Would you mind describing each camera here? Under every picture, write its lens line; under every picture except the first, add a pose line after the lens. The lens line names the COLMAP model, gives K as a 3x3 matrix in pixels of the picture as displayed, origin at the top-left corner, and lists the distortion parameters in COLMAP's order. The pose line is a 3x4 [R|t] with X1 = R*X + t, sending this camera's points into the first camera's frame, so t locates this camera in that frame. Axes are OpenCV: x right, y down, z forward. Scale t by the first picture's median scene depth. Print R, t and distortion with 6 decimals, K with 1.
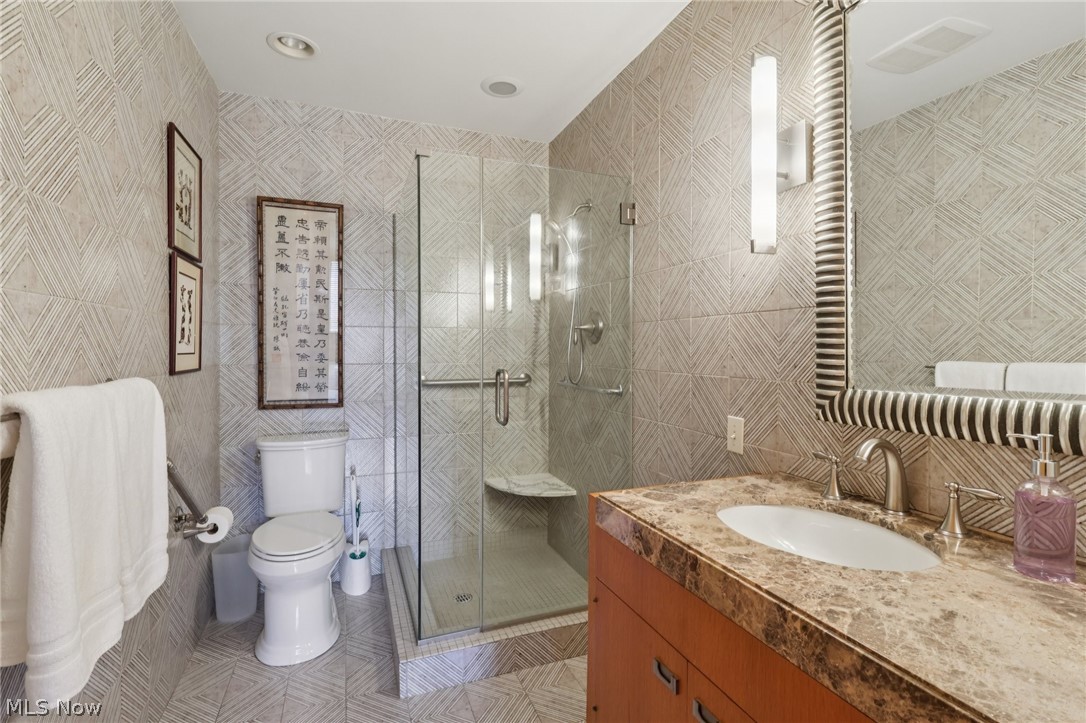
lens RADIAL K [[500.0, 0, 545.6], [0, 500.0, 354.7], [0, 0, 1]] dist [-0.005627, 0.000500]
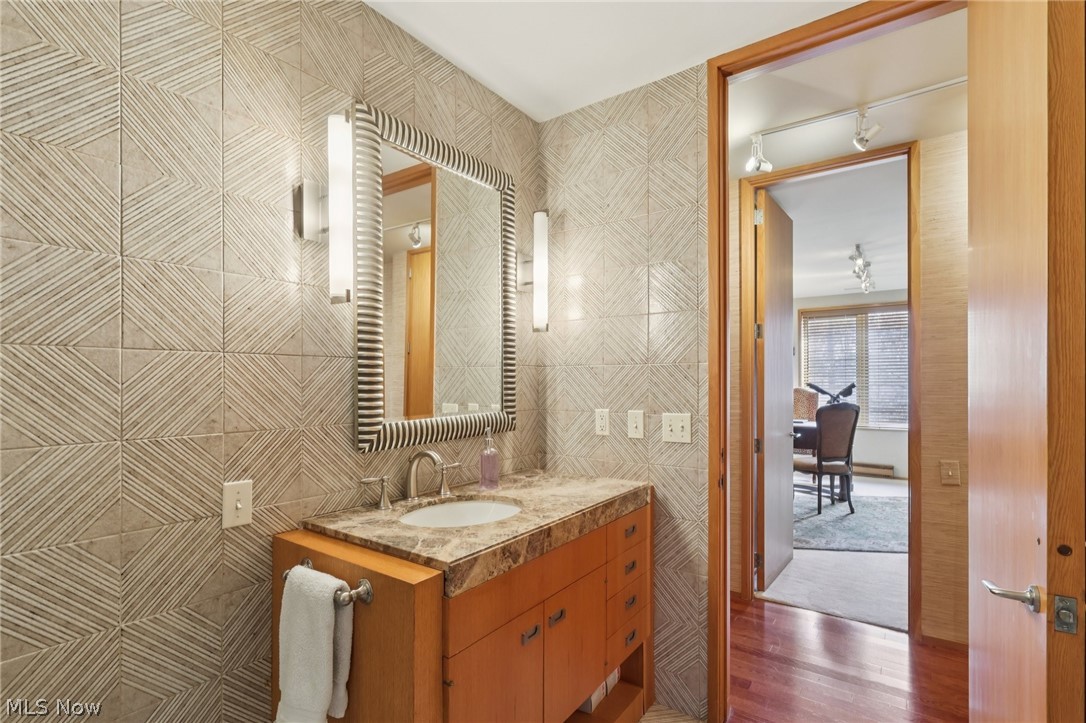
lens RADIAL K [[500.0, 0, 544.1], [0, 500.0, 368.2], [0, 0, 1]] dist [-0.005627, 0.000500]
pose [[-0.535226, 0.030024, 0.844175, -0.631375], [0.017183, 0.999548, -0.024656, -0.032616], [-0.844534, 0.001309, -0.535500, 1.137195]]
